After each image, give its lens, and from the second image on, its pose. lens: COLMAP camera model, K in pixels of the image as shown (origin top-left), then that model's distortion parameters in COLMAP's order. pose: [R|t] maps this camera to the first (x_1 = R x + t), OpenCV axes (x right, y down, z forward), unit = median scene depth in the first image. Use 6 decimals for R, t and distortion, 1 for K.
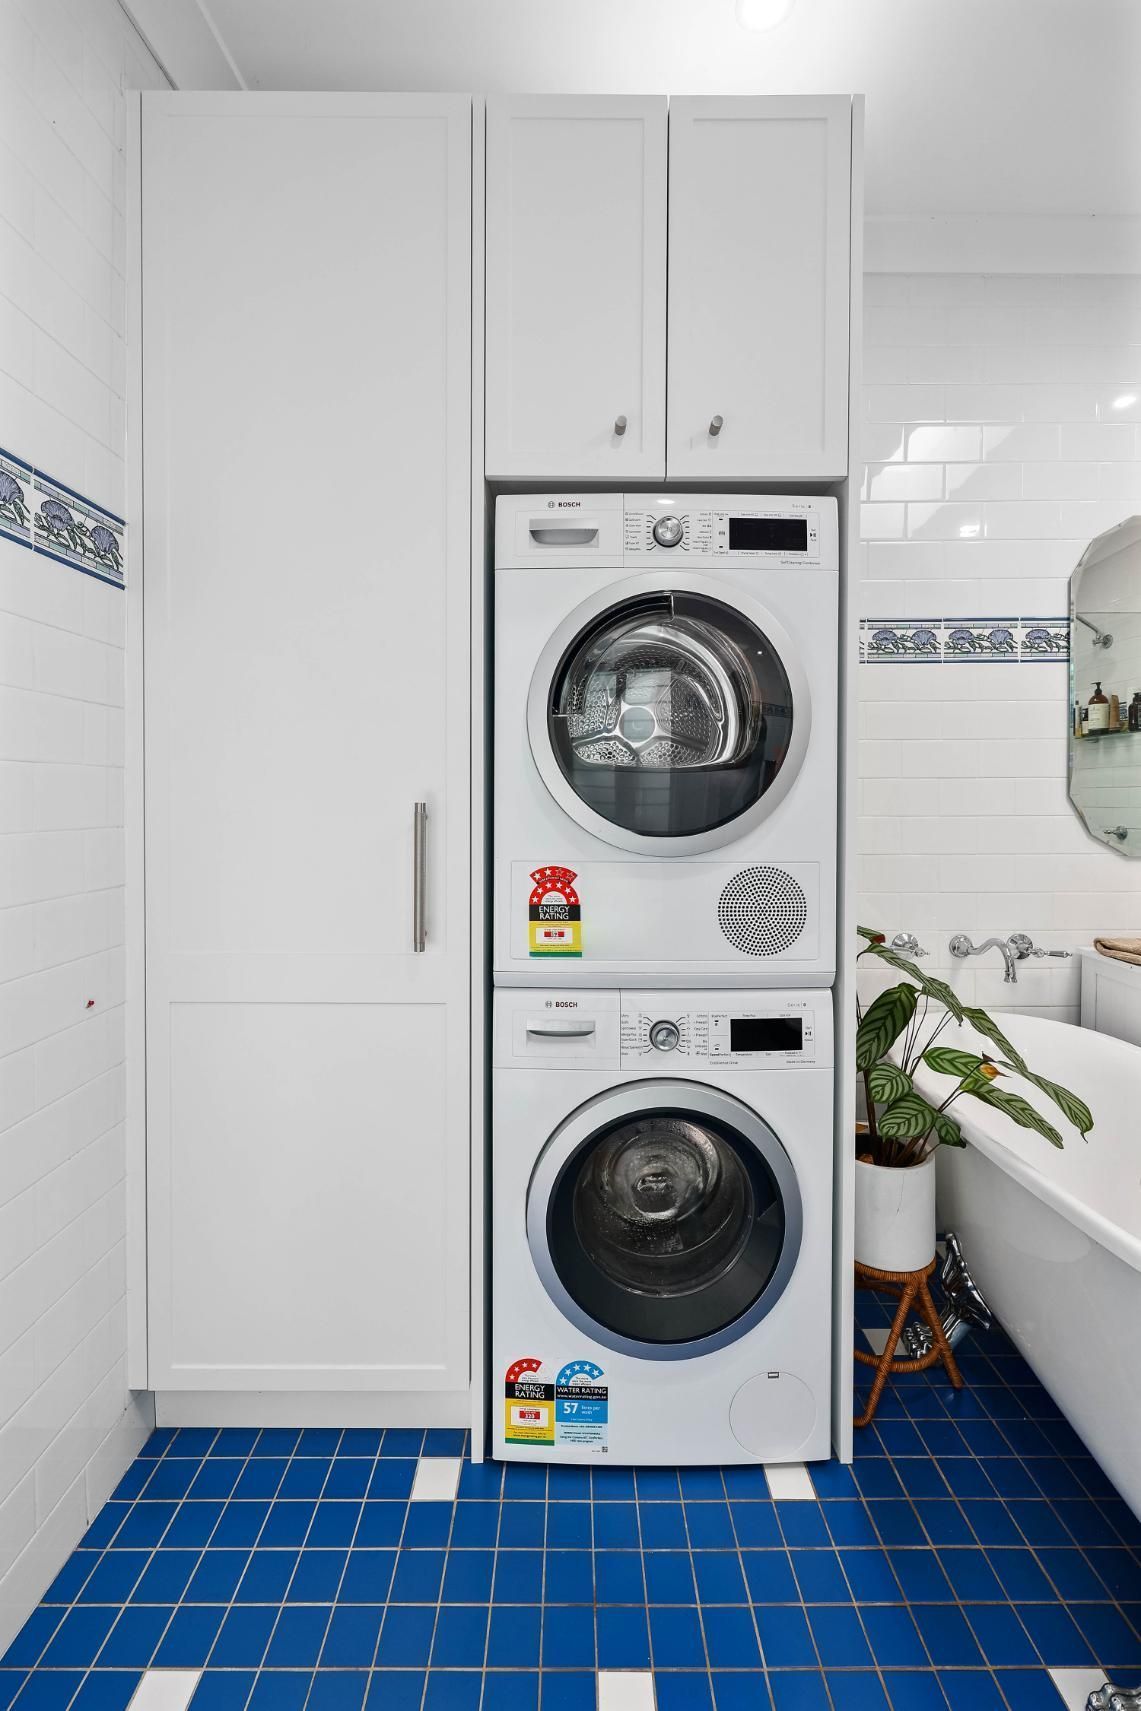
lens RADIAL K [[695.8, 0, 568.9], [0, 695.8, 808.1], [0, 0, 1]] dist [0.002037, -0.000726]
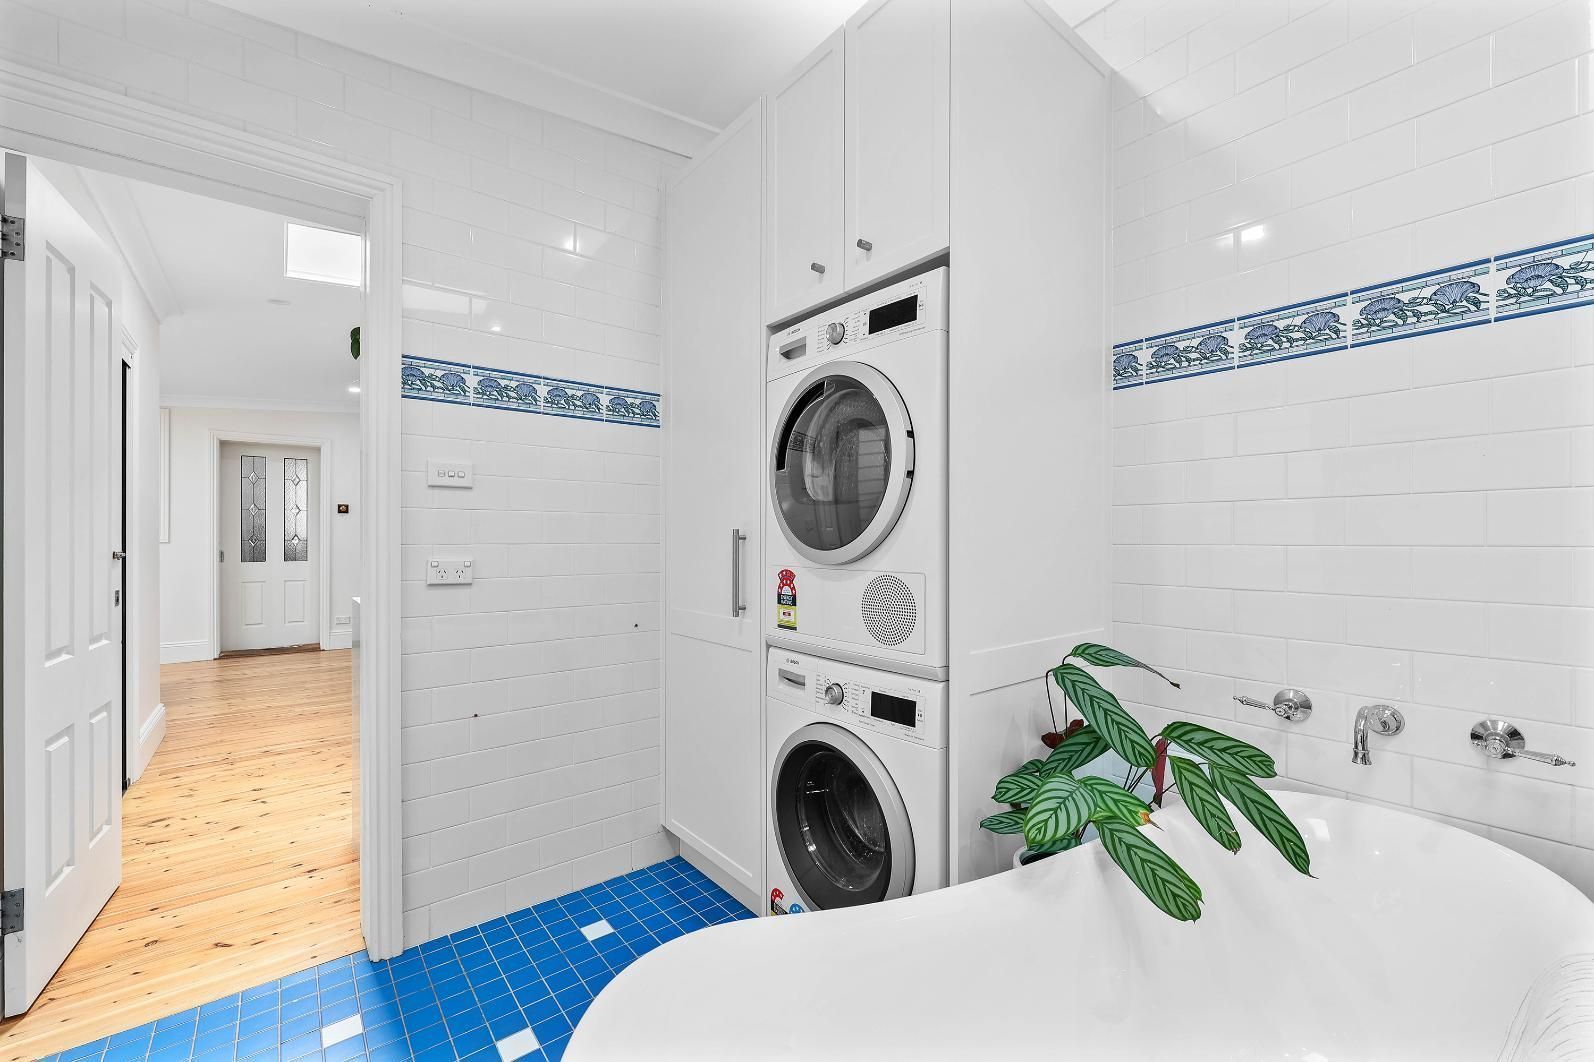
lens RADIAL K [[620.3, 0, 800.4], [0, 620.3, 546.8], [0, 0, 1]] dist [0.001879, 0.000107]
pose [[0.646388, 0.007093, -0.762976, 1.036947], [-0.017123, 0.999840, -0.005211, 0.040235], [0.762817, 0.016432, 0.646406, 0.140211]]
